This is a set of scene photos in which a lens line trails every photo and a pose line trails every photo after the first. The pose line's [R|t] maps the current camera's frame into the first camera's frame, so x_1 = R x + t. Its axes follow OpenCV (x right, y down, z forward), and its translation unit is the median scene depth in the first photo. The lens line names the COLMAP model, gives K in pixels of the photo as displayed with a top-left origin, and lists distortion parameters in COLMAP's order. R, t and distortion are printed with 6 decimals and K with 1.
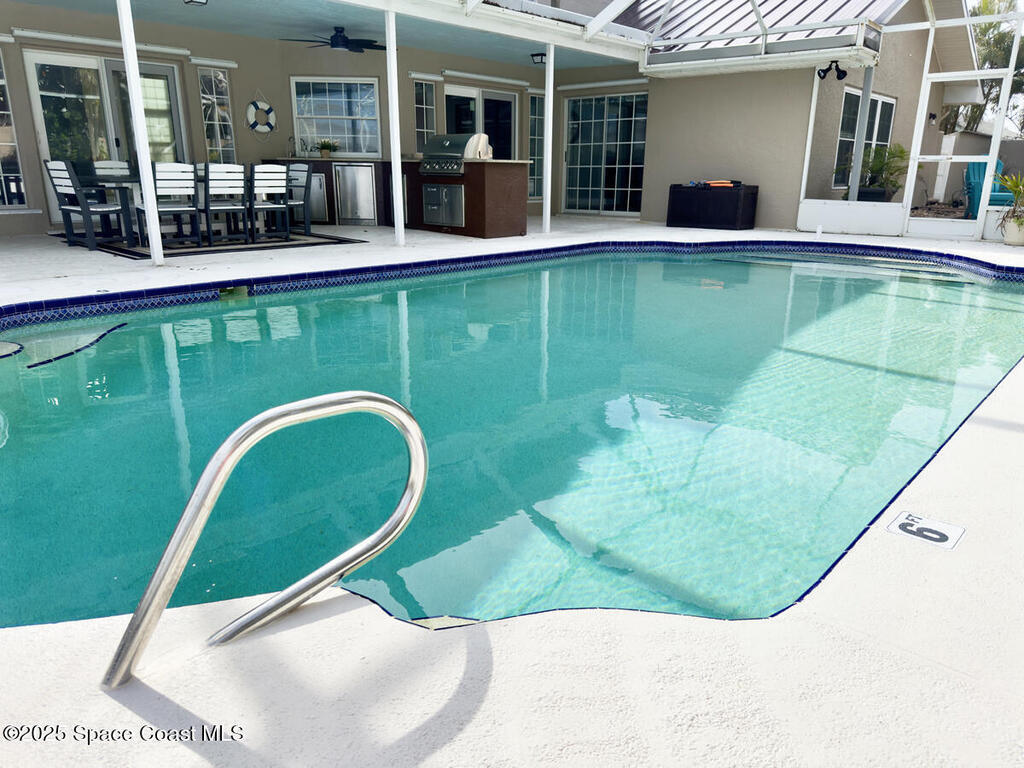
lens RADIAL K [[728.5, 0, 510.8], [0, 728.5, 382.3], [0, 0, 1]] dist [0.025872, -0.025173]
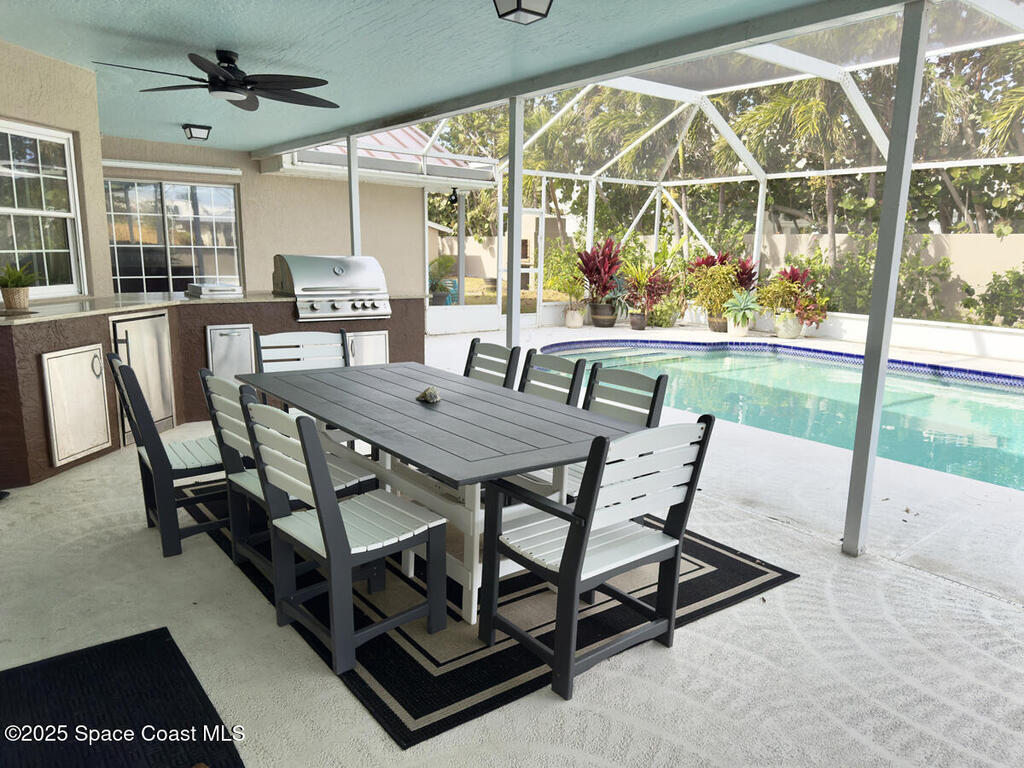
lens RADIAL K [[728.5, 0, 519.0], [0, 728.5, 389.9], [0, 0, 1]] dist [0.025872, -0.025173]
pose [[0.176800, -0.196815, 0.964368, -0.658155], [0.255897, 0.955300, 0.148050, -0.270012], [-0.950399, 0.220604, 0.219261, 0.699503]]
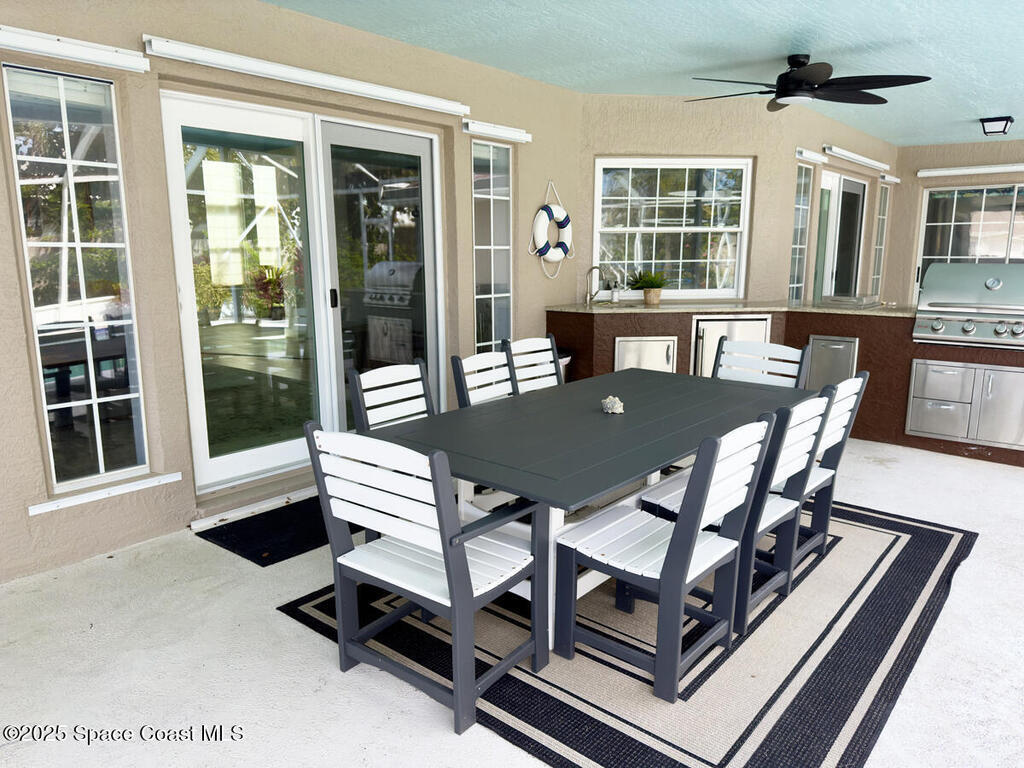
lens RADIAL K [[728.5, 0, 513.7], [0, 728.5, 391.7], [0, 0, 1]] dist [0.025872, -0.025173]
pose [[0.998962, -0.018460, 0.041636, -0.409630], [0.022132, 0.995739, -0.089522, -0.209720], [-0.039806, 0.090350, 0.995114, 0.507035]]
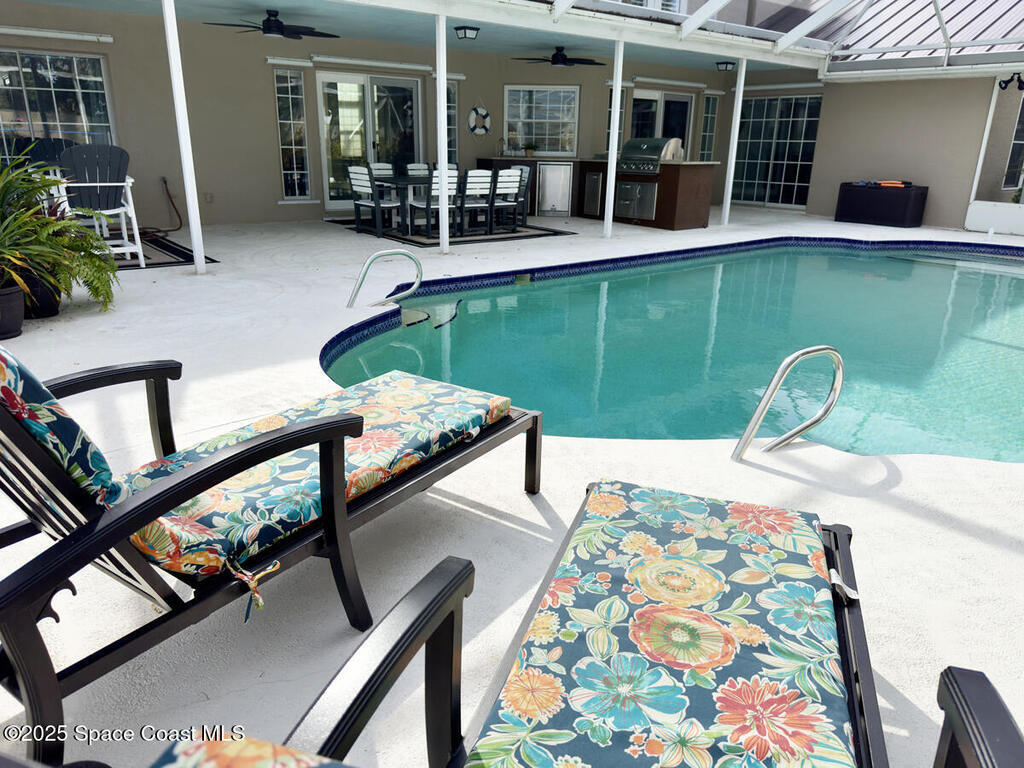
lens RADIAL K [[728.5, 0, 507.4], [0, 728.5, 393.4], [0, 0, 1]] dist [0.025872, -0.025173]
pose [[0.989171, 0.054557, -0.136250, -0.118139], [-0.048312, 0.997643, 0.048725, 0.013970], [0.138587, -0.041615, 0.989476, -0.176985]]
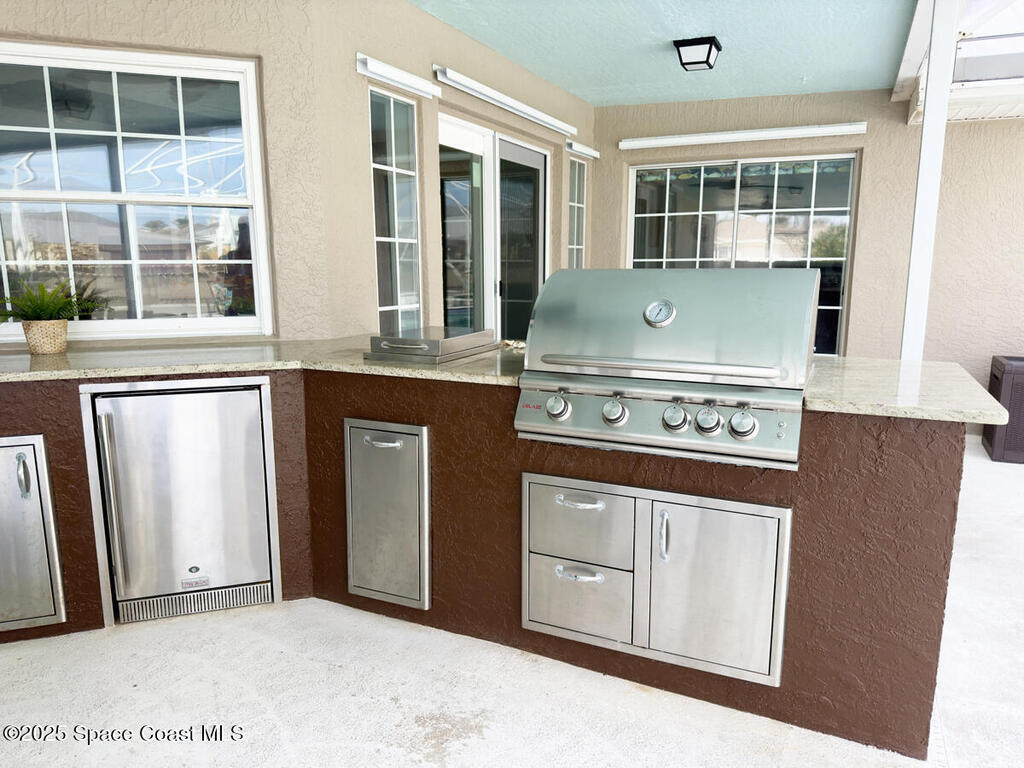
lens RADIAL K [[728.5, 0, 511.0], [0, 728.5, 390.6], [0, 0, 1]] dist [0.025872, -0.025173]
pose [[0.953963, -0.063161, 0.293197, -0.188636], [0.091254, 0.992351, -0.083135, -0.277276], [-0.285704, 0.106064, 0.952430, 0.766454]]
